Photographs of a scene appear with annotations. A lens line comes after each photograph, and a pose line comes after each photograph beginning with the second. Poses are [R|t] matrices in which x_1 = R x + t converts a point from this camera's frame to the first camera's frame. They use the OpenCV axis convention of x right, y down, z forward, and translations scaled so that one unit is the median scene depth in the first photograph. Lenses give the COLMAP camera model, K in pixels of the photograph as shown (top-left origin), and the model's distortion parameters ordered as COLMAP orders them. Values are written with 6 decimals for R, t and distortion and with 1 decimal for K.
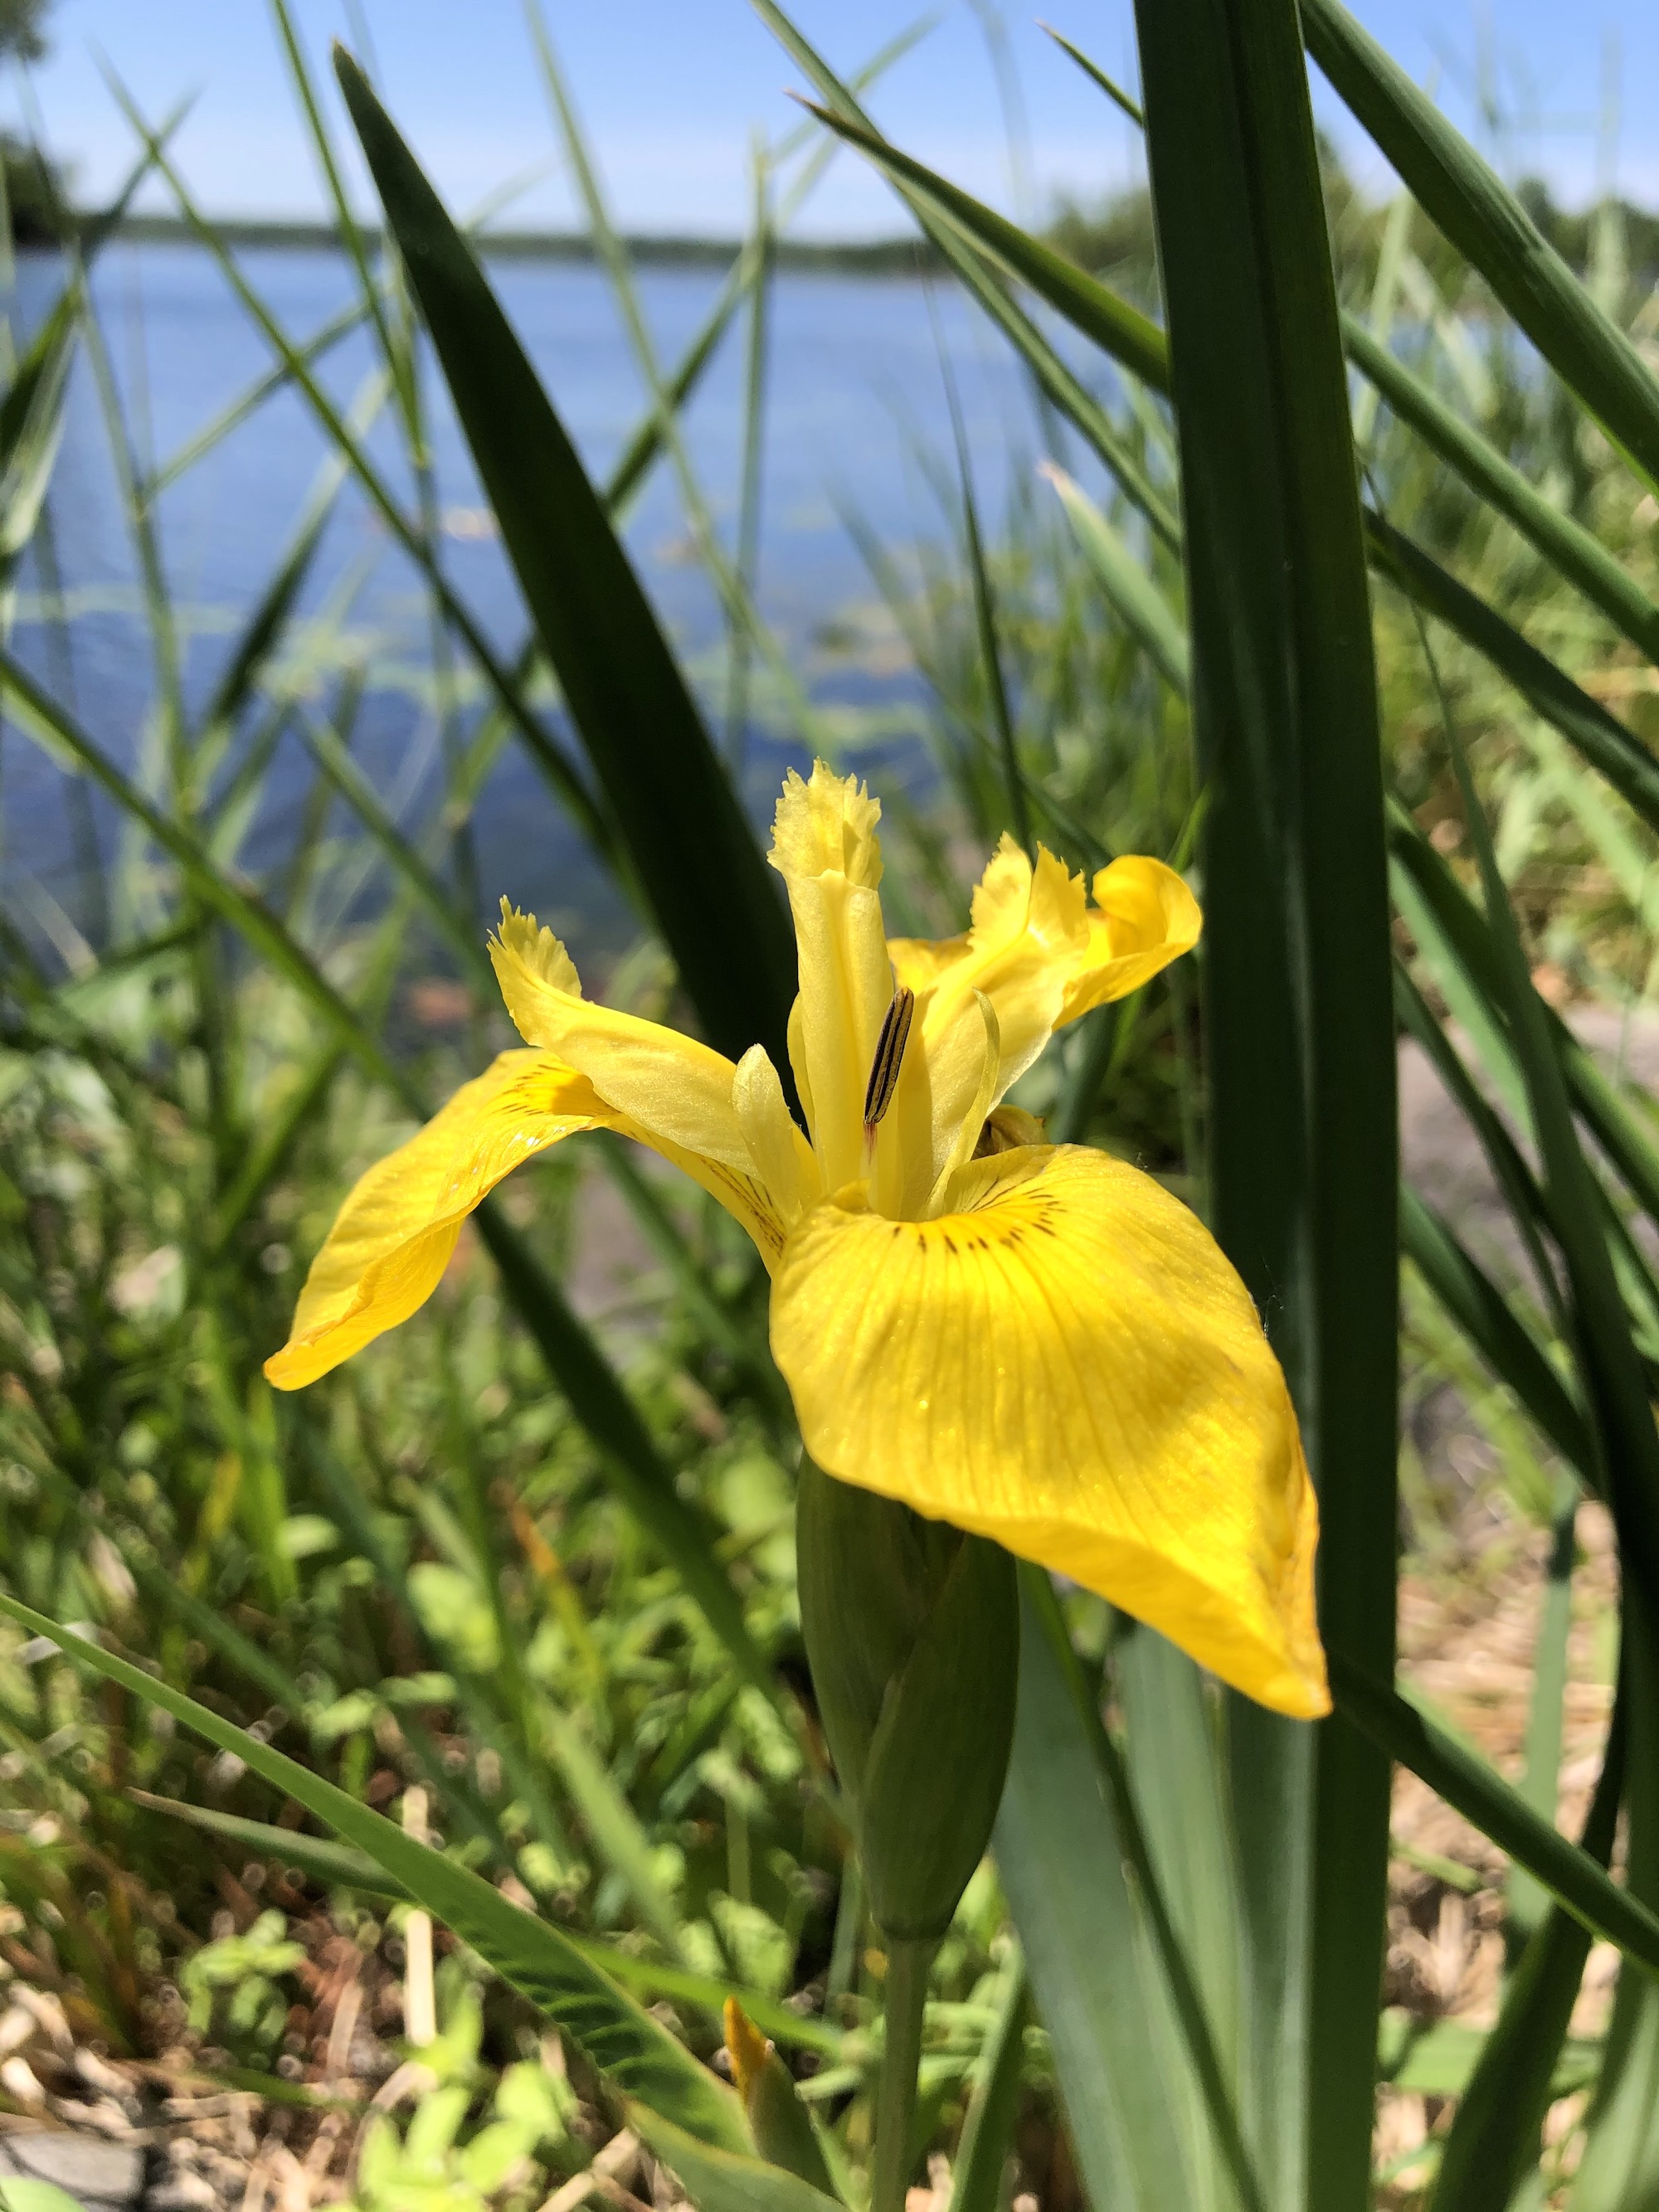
lens RADIAL K [[1866.2, 0, 829.5], [0, 1866.2, 1106.0], [0, 0, 1]] dist [0.004566, -0.003474]
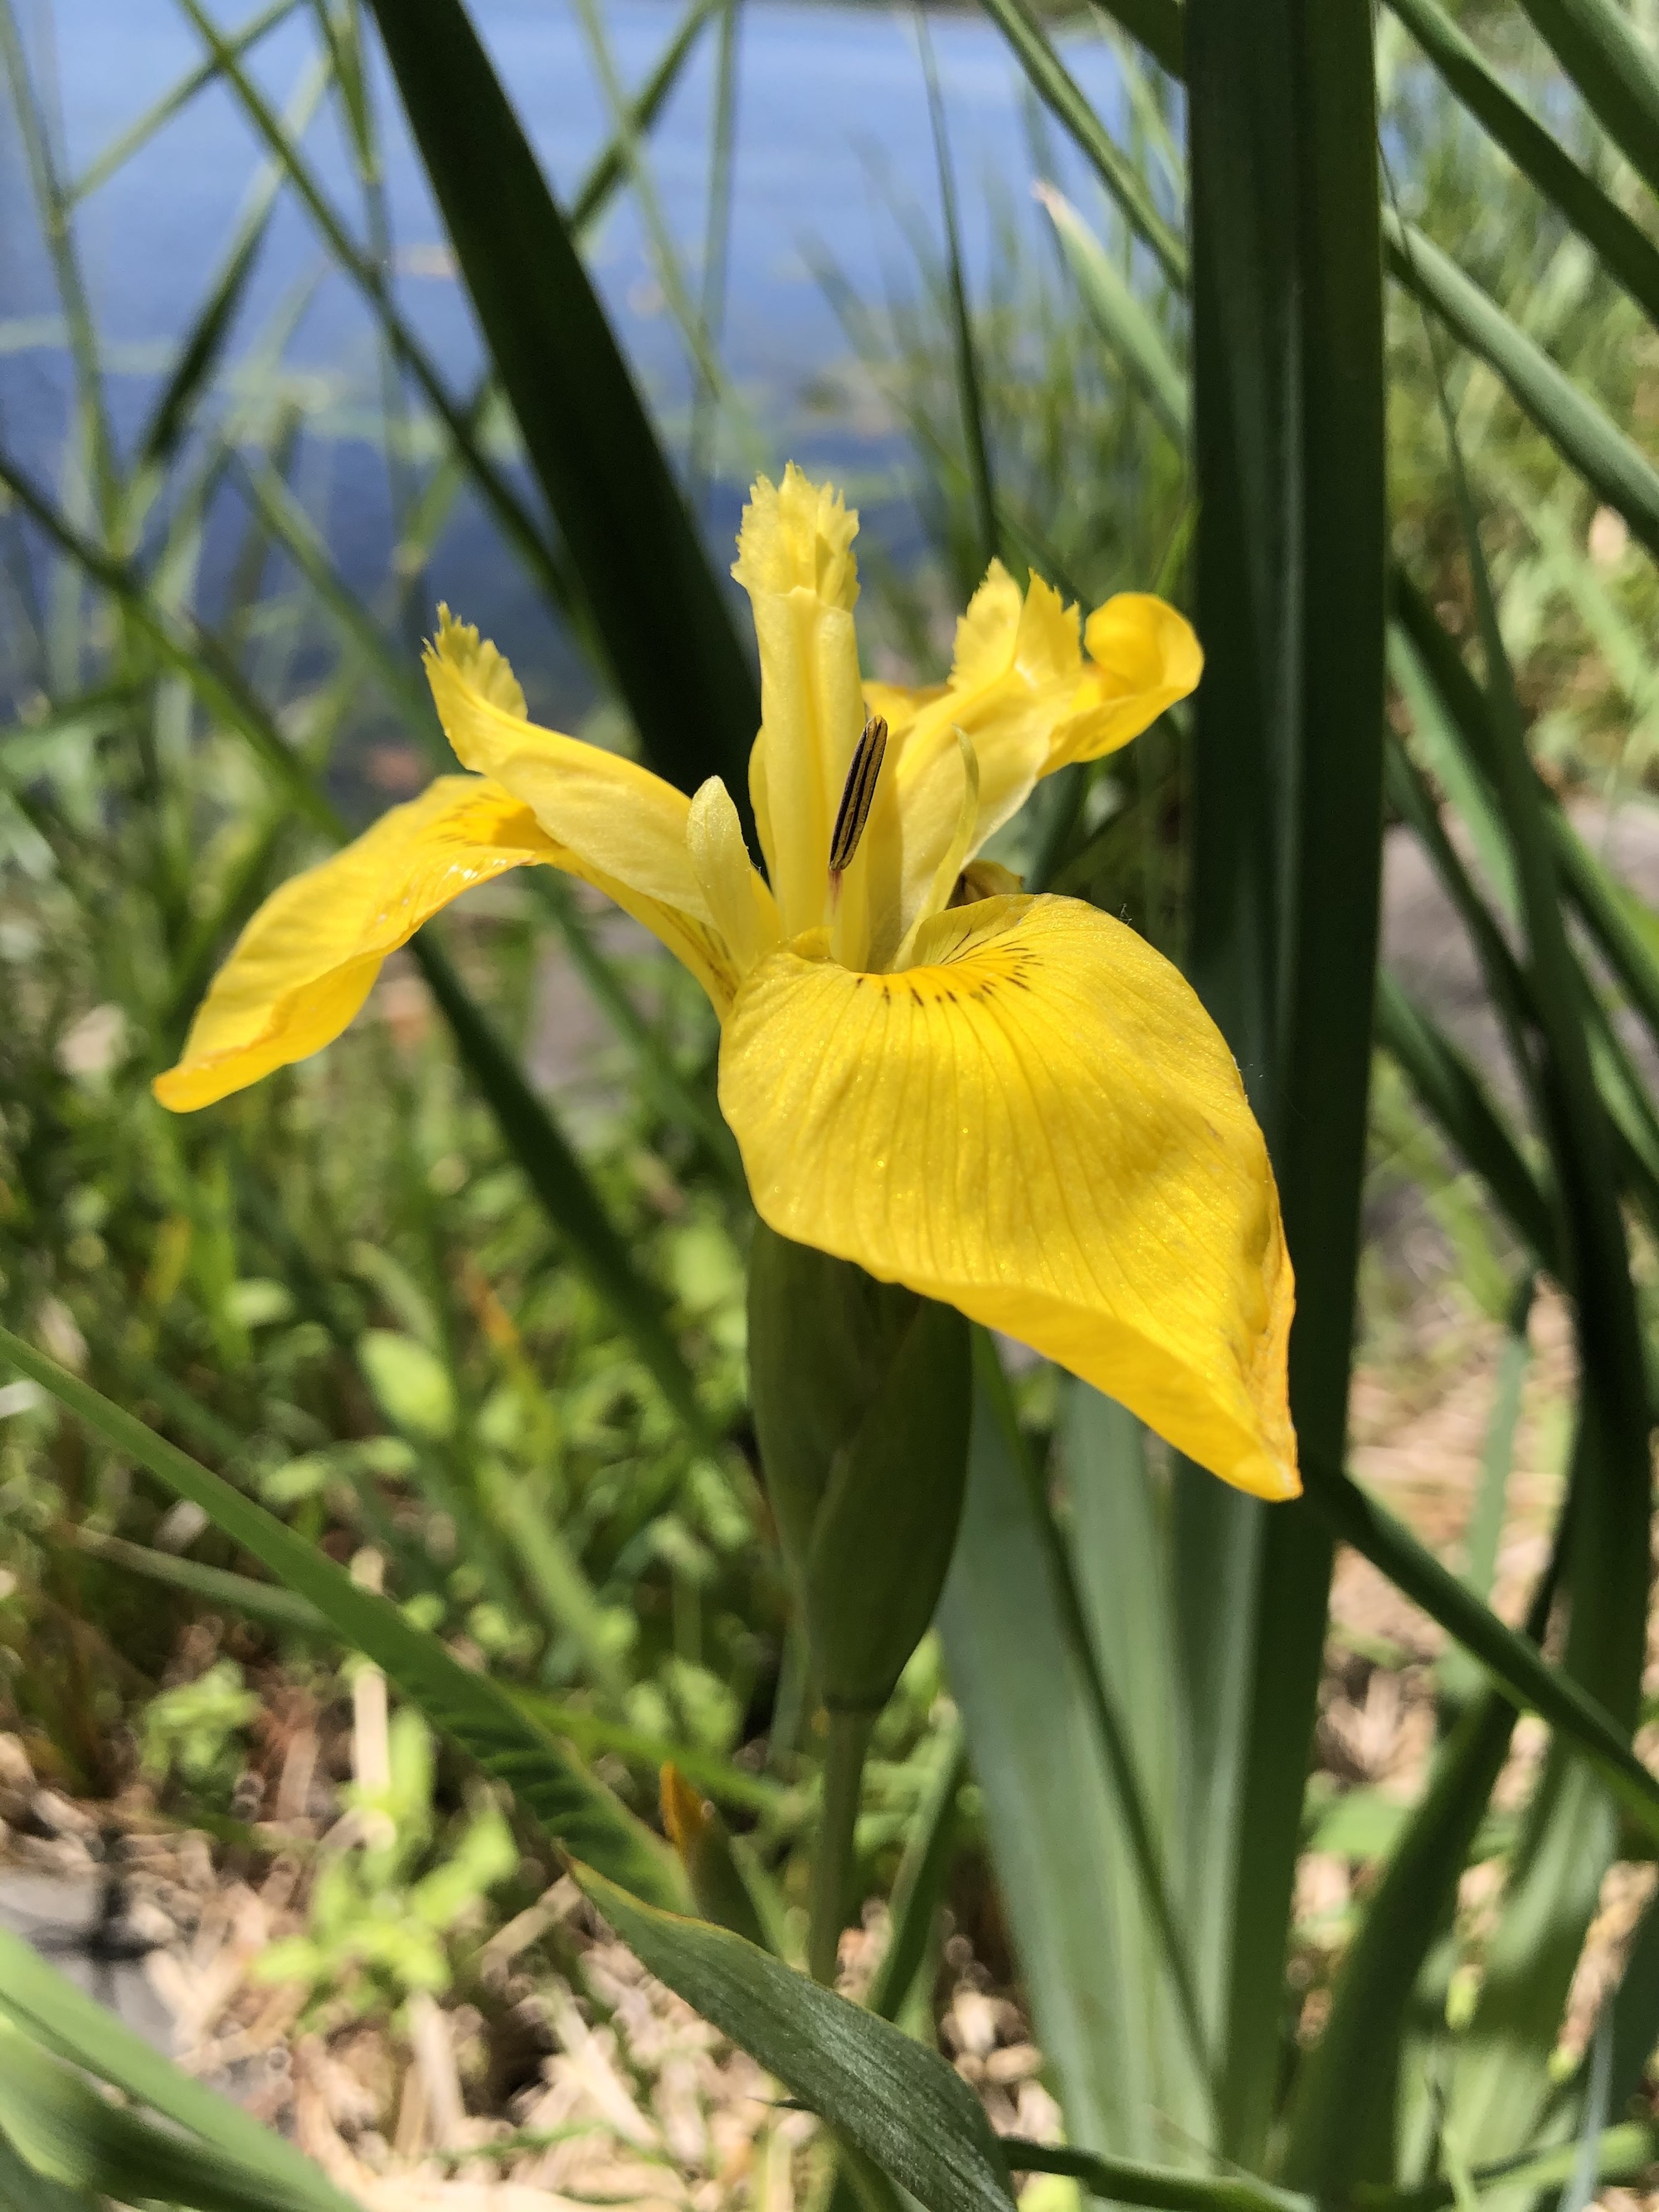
lens RADIAL K [[1783.8, 0, 874.6], [0, 1783.8, 1142.8], [0, 0, 1]] dist [0.001099, -0.000529]
pose [[0.998754, 0.029347, 0.040365, 0.009263], [-0.034000, 0.992204, 0.119895, 0.036991], [-0.036532, -0.121118, 0.991966, 0.100546]]
